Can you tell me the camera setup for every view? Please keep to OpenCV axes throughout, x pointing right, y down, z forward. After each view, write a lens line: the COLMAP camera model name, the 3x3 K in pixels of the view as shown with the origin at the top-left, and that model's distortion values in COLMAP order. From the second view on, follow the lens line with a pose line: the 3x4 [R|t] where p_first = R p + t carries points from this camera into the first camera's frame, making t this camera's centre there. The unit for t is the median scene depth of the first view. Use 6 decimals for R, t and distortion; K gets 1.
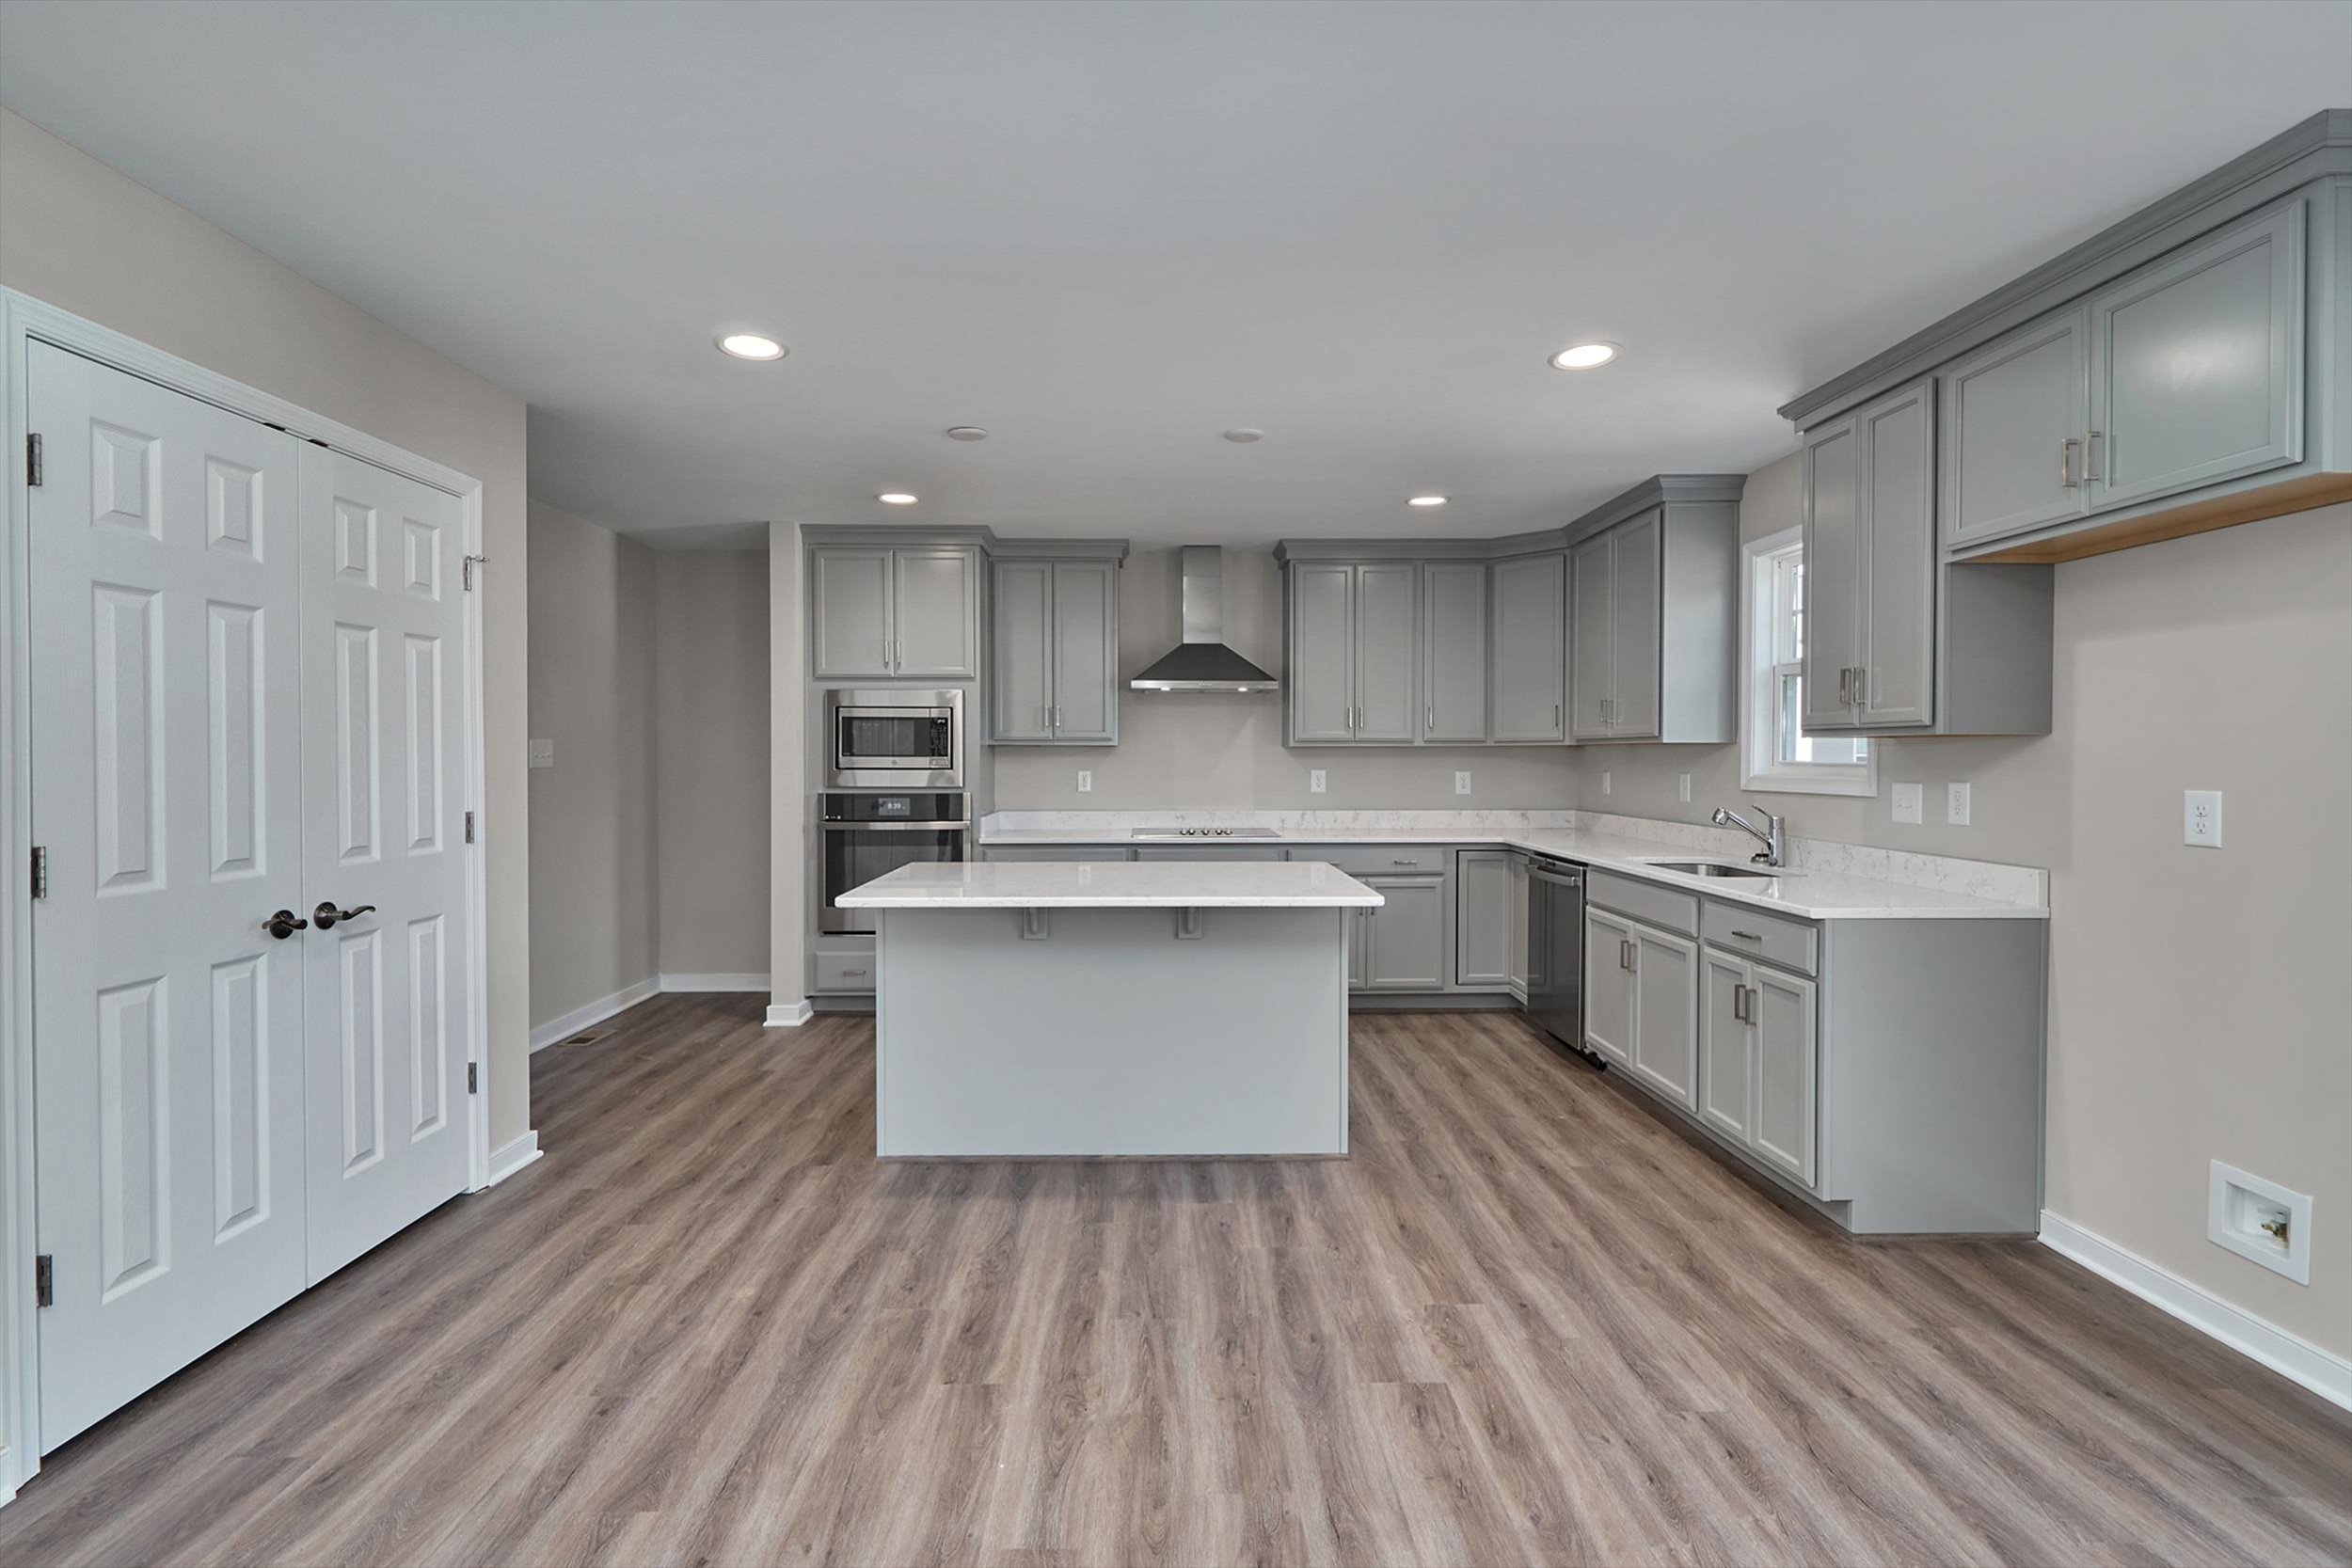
lens RADIAL K [[1066.8, 0, 1166.4], [0, 1066.8, 794.4], [0, 0, 1]] dist [0.007912, -0.001941]
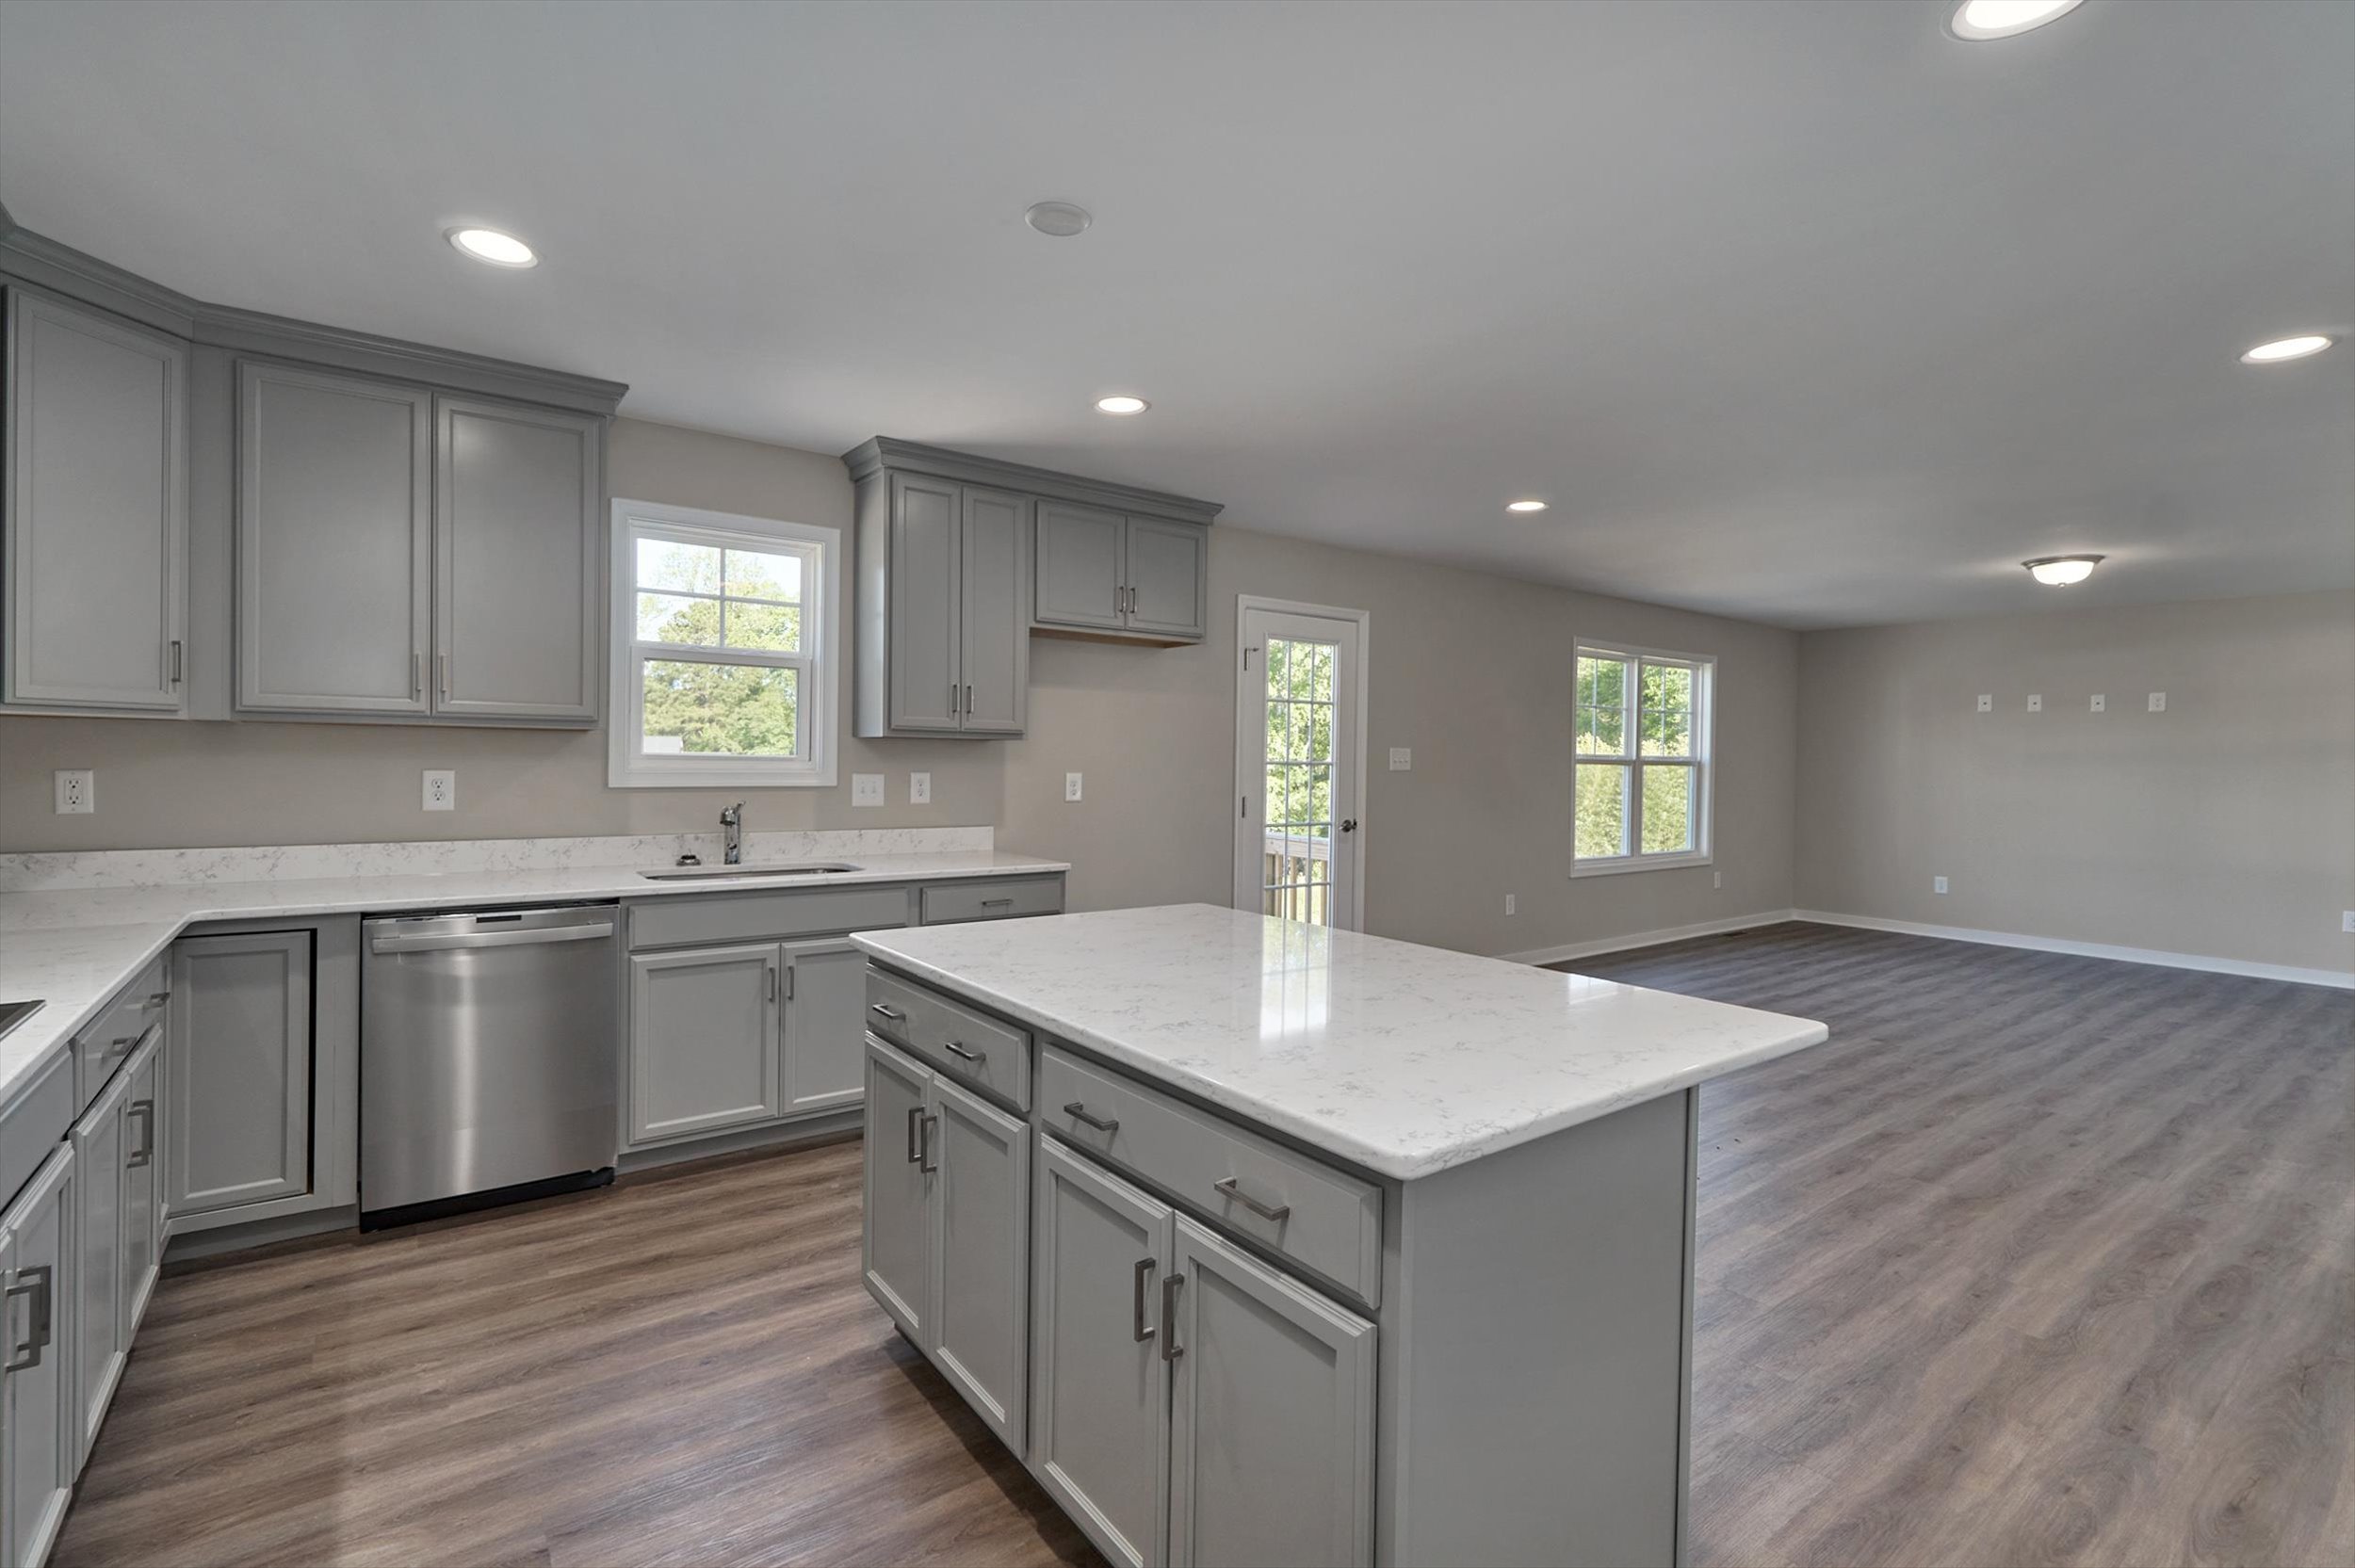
lens RADIAL K [[1052.4, 0, 1173.0], [0, 1052.4, 782.7], [0, 0, 1]] dist [-0.001486, 0.000395]
pose [[-0.578051, -0.027356, 0.815542, -0.326171], [0.013330, 0.998988, 0.042958, -0.031294], [-0.815892, 0.035704, -0.577101, 0.930139]]
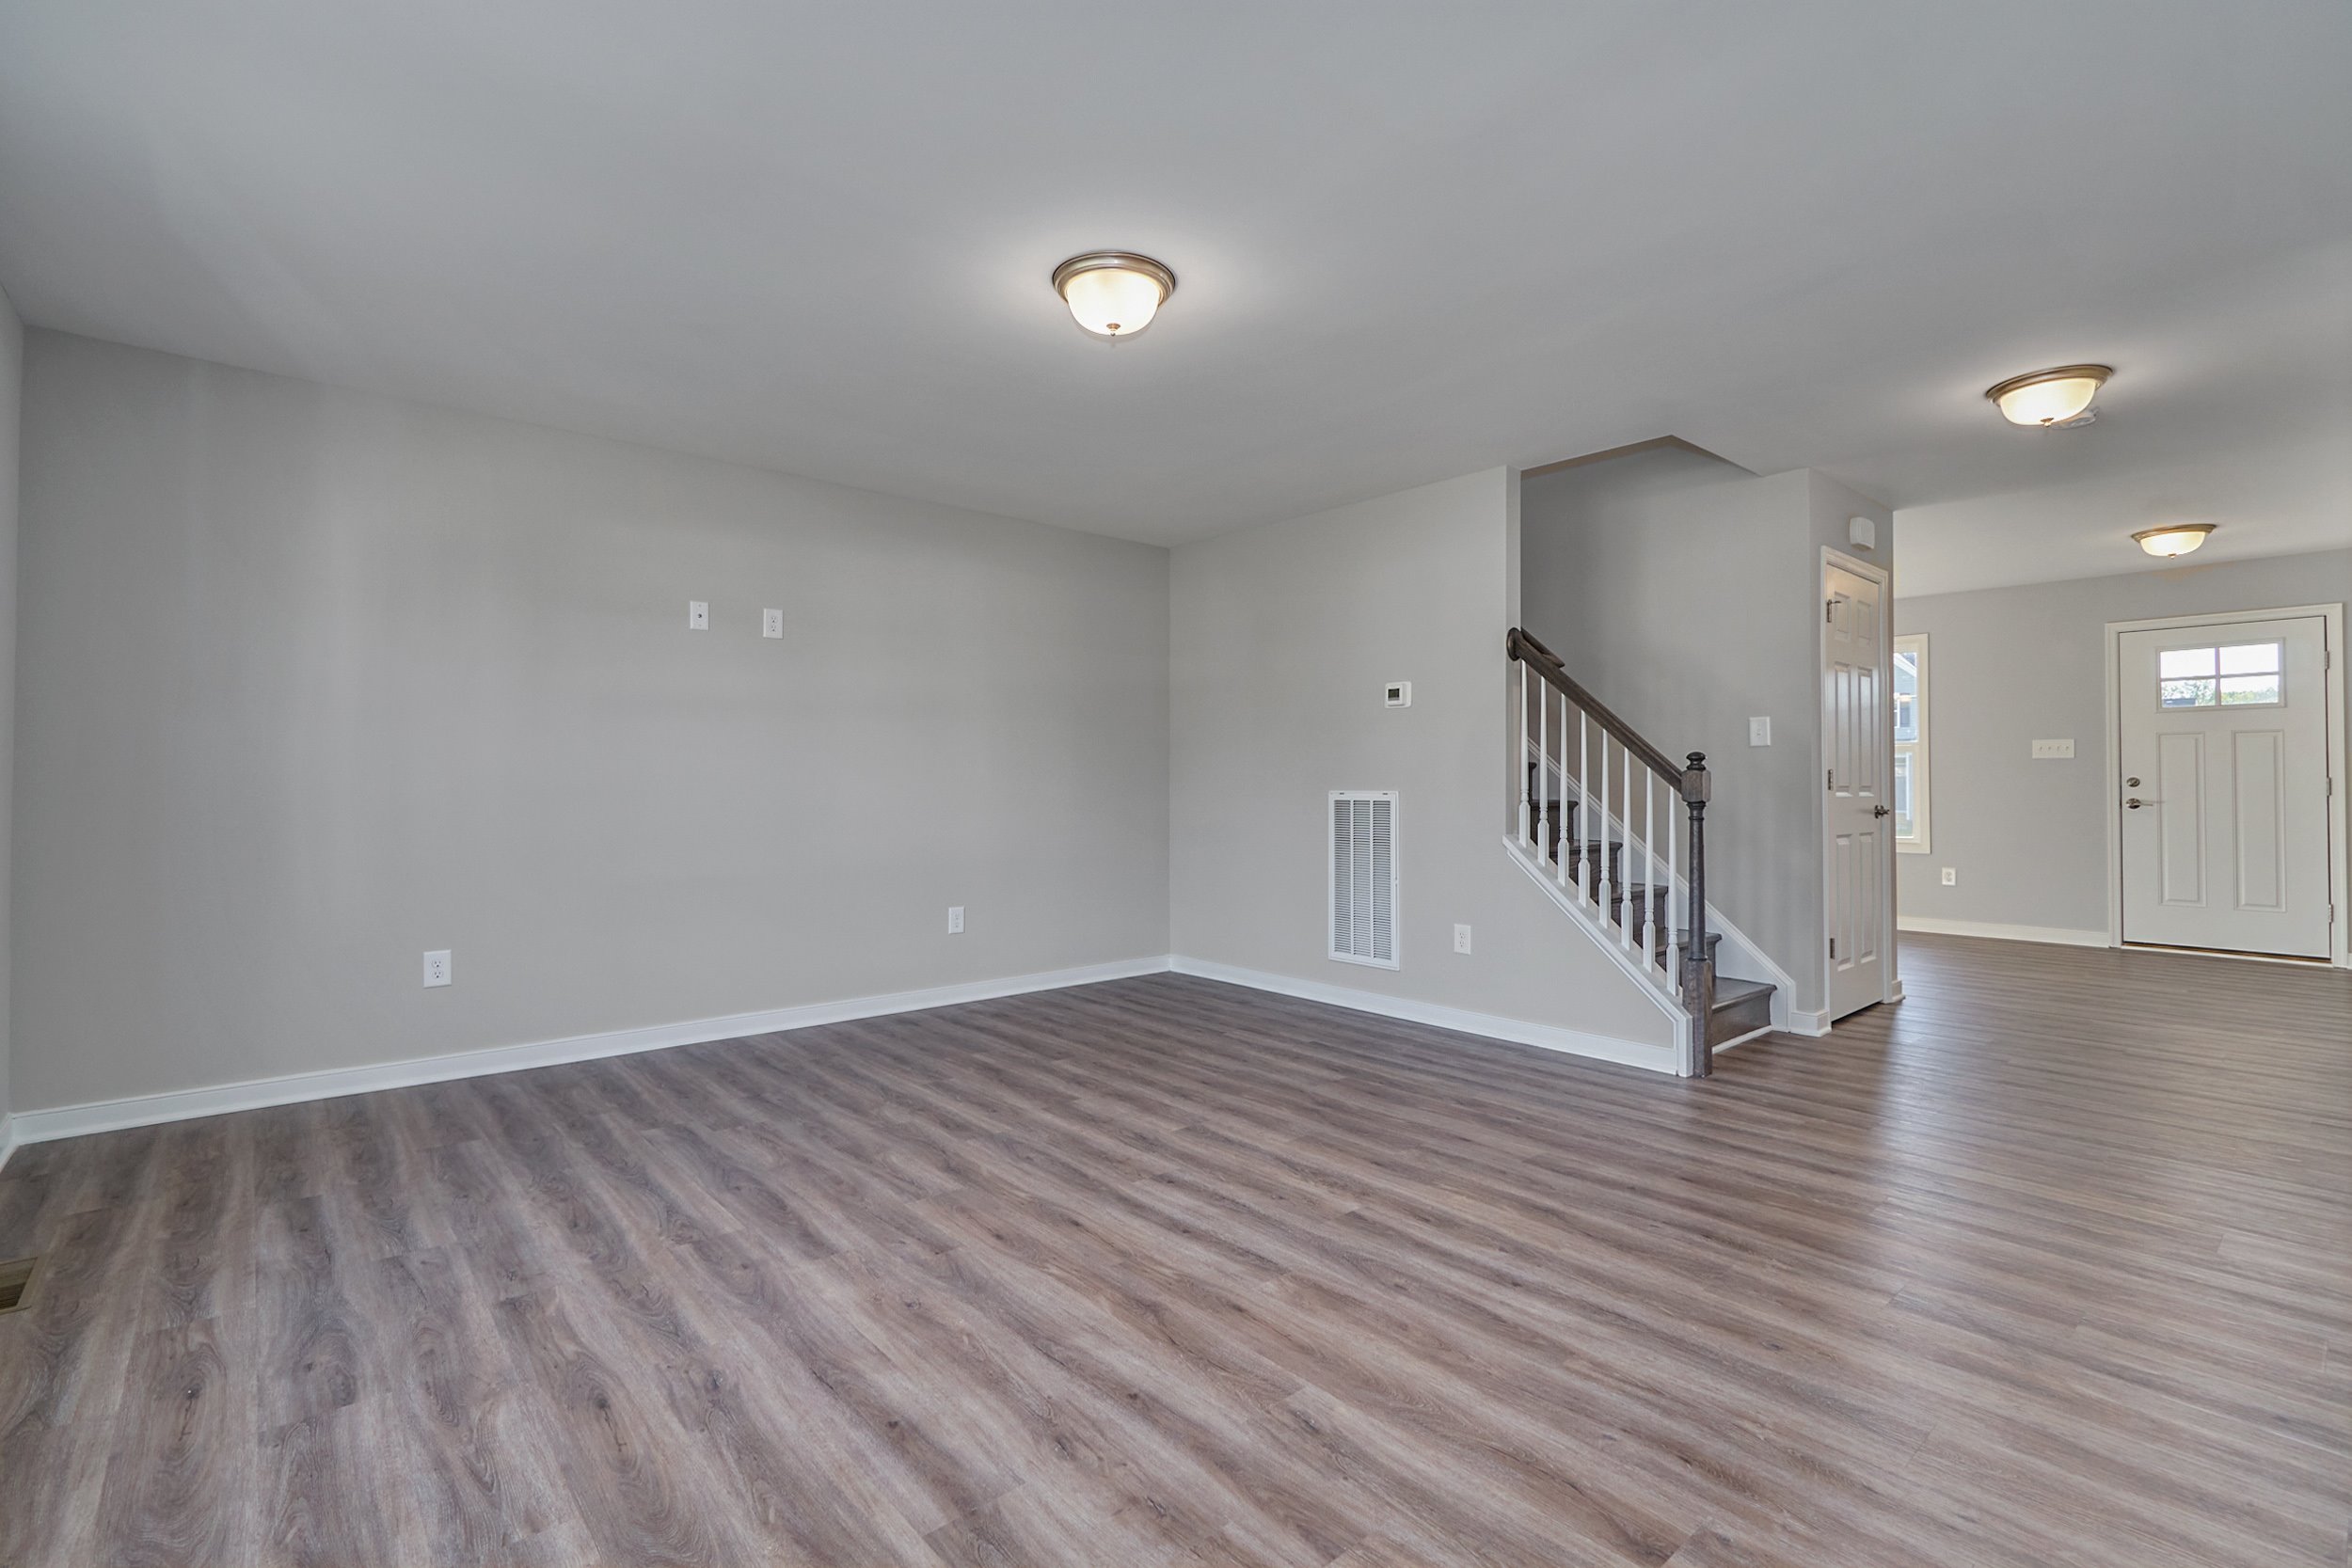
lens RADIAL K [[1051.1, 0, 1156.7], [0, 1051.1, 772.1], [0, 0, 1]] dist [-0.001486, 0.000395]
pose [[-0.773140, -0.010124, -0.634155, 0.368094], [-0.024319, 0.999611, 0.013690, 0.045408], [0.633770, 0.026006, -0.773085, -0.023537]]
